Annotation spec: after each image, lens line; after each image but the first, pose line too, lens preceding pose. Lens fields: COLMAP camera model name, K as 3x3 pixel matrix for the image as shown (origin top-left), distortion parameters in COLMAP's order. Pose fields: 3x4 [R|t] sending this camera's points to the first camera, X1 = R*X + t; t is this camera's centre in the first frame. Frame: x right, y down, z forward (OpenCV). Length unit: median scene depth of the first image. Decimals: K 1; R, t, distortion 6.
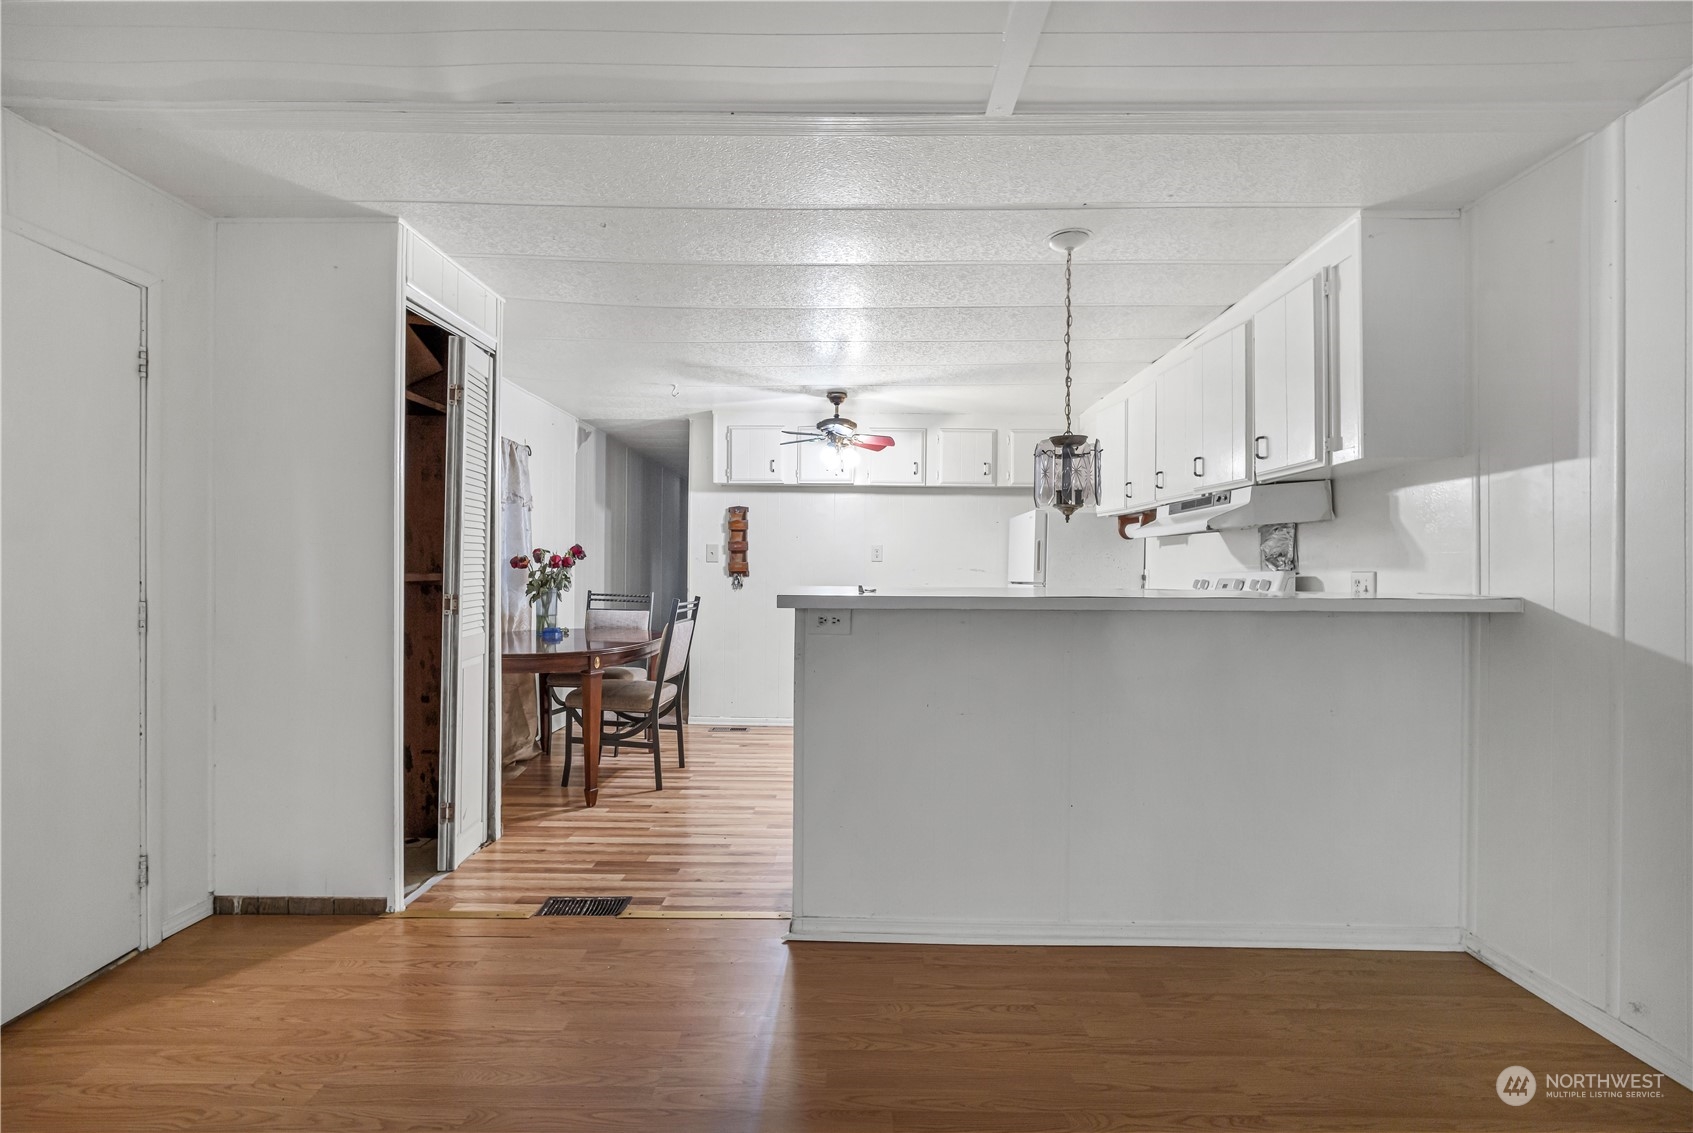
lens RADIAL K [[746.6, 0, 849.8], [0, 746.6, 567.7], [0, 0, 1]] dist [-0.006021, -0.000155]
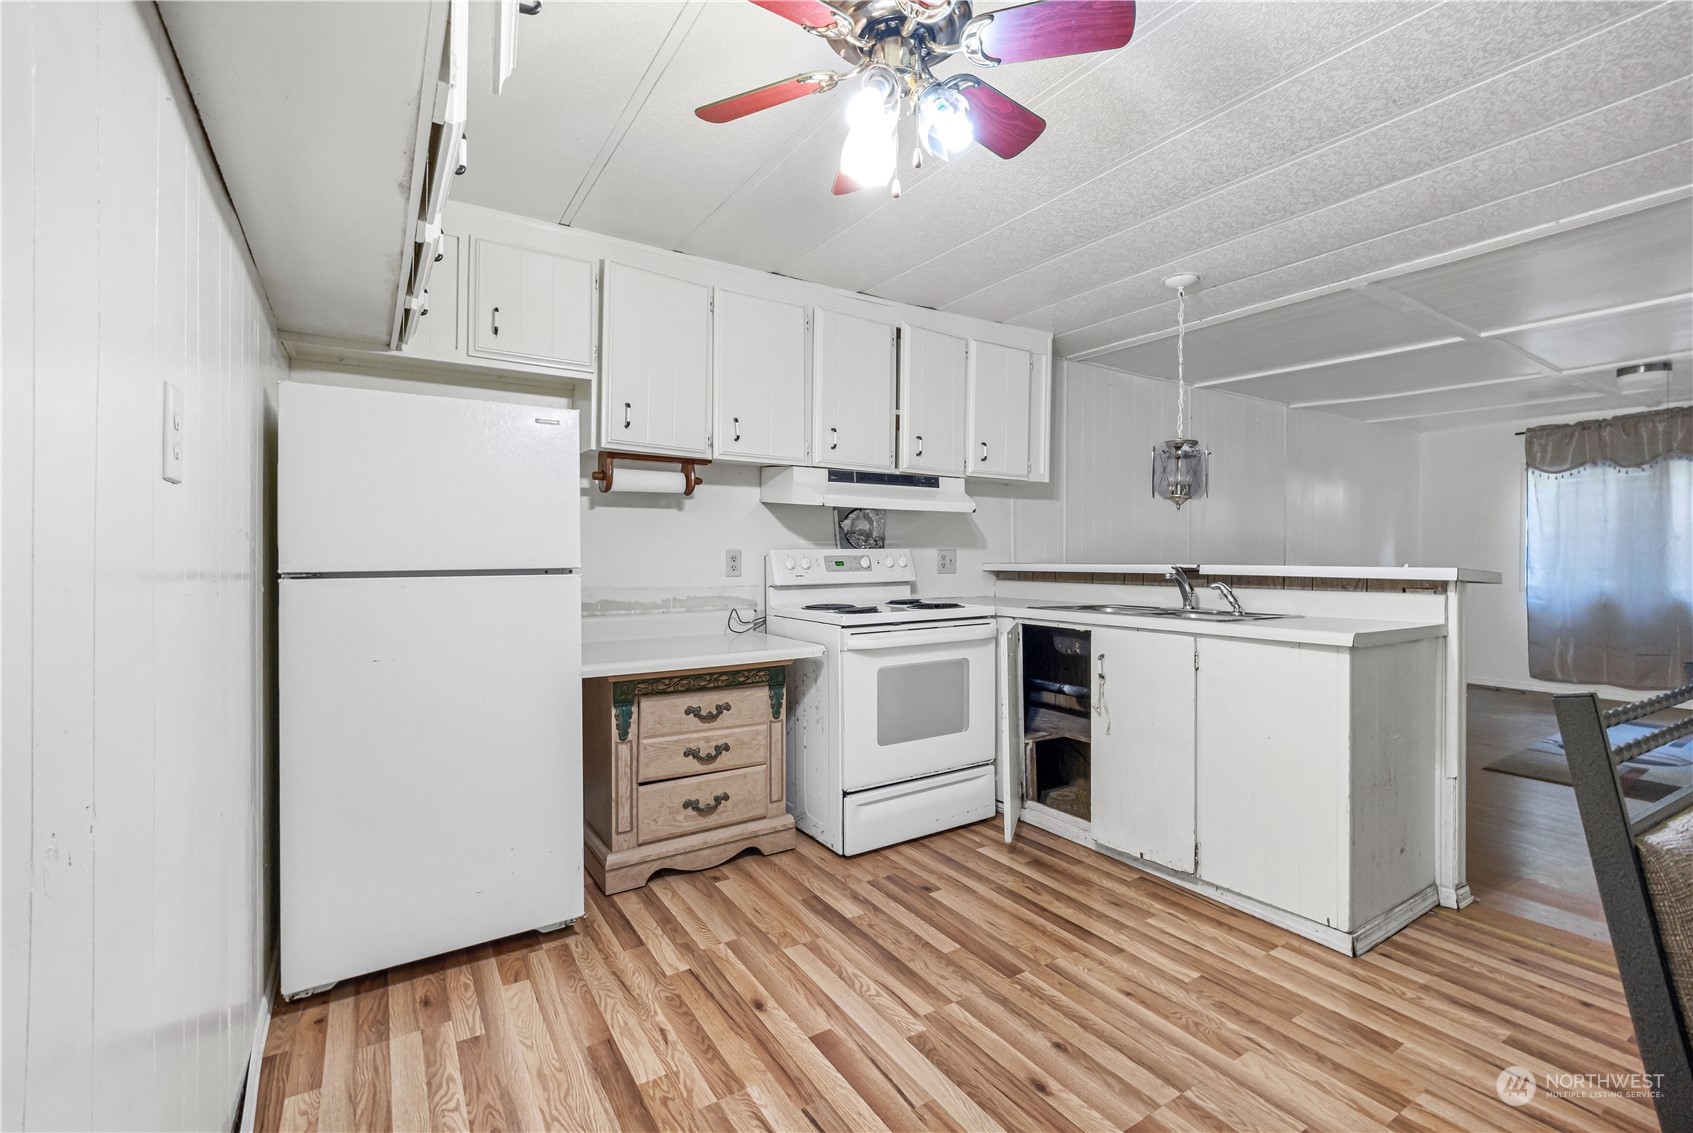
lens RADIAL K [[746.6, 0, 852.5], [0, 746.6, 551.9], [0, 0, 1]] dist [-0.006021, -0.000155]
pose [[-0.551234, -0.006620, 0.834325, -0.216741], [-0.012574, 0.999921, -0.000373, 0.006821], [-0.834256, -0.010696, -0.551273, 1.060798]]
